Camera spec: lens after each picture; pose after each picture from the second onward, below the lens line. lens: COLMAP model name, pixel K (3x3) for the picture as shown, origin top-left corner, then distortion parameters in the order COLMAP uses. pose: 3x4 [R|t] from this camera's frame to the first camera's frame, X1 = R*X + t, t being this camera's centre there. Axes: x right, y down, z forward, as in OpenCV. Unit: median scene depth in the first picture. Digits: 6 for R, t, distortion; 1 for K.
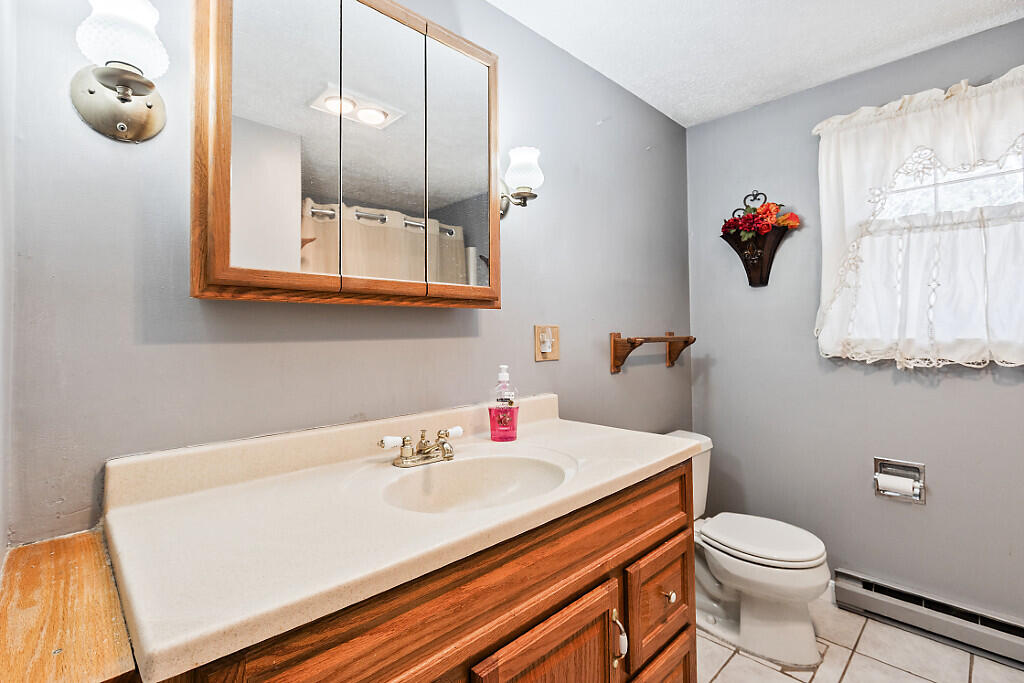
lens RADIAL K [[473.5, 0, 514.7], [0, 473.5, 317.4], [0, 0, 1]] dist [-0.000353, -0.000503]
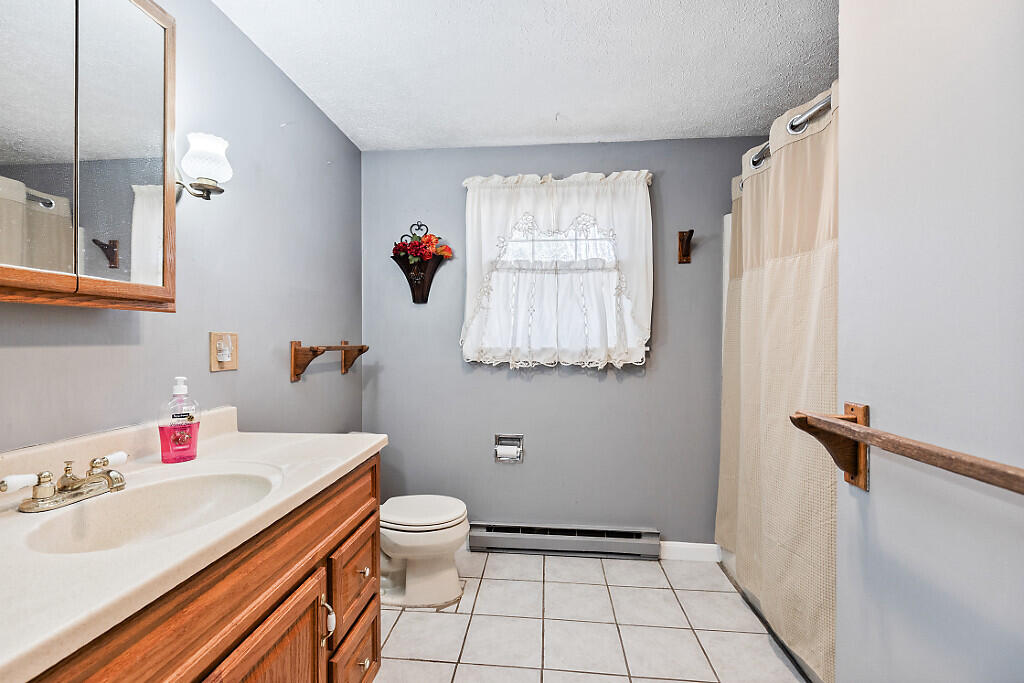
lens RADIAL K [[467.5, 0, 507.5], [0, 467.5, 334.5], [0, 0, 1]] dist [-0.000156, -0.000561]
pose [[0.761812, 0.019177, 0.647515, -0.124601], [-0.029603, 0.999548, 0.005225, -0.000024], [-0.647122, -0.023149, 0.762035, -0.058172]]
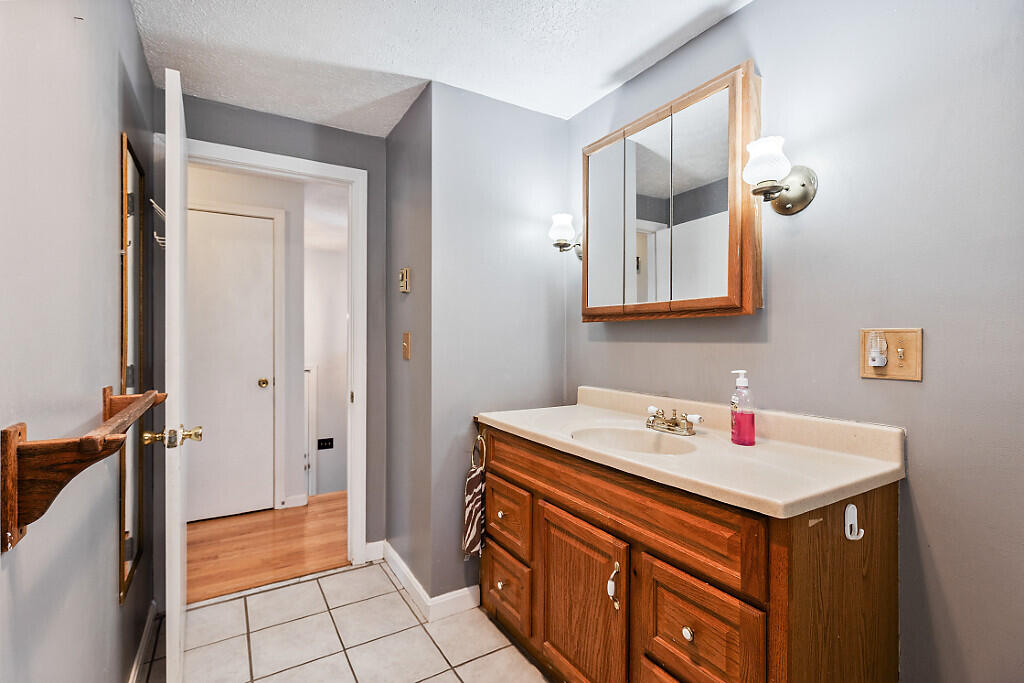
lens RADIAL K [[470.1, 0, 505.0], [0, 470.1, 323.7], [0, 0, 1]] dist [-0.001634, -0.000587]
pose [[-0.236679, -0.023557, -0.971302, 1.074574], [0.030918, 0.999017, -0.031763, 0.017546], [0.971096, -0.037549, -0.235718, 0.743544]]
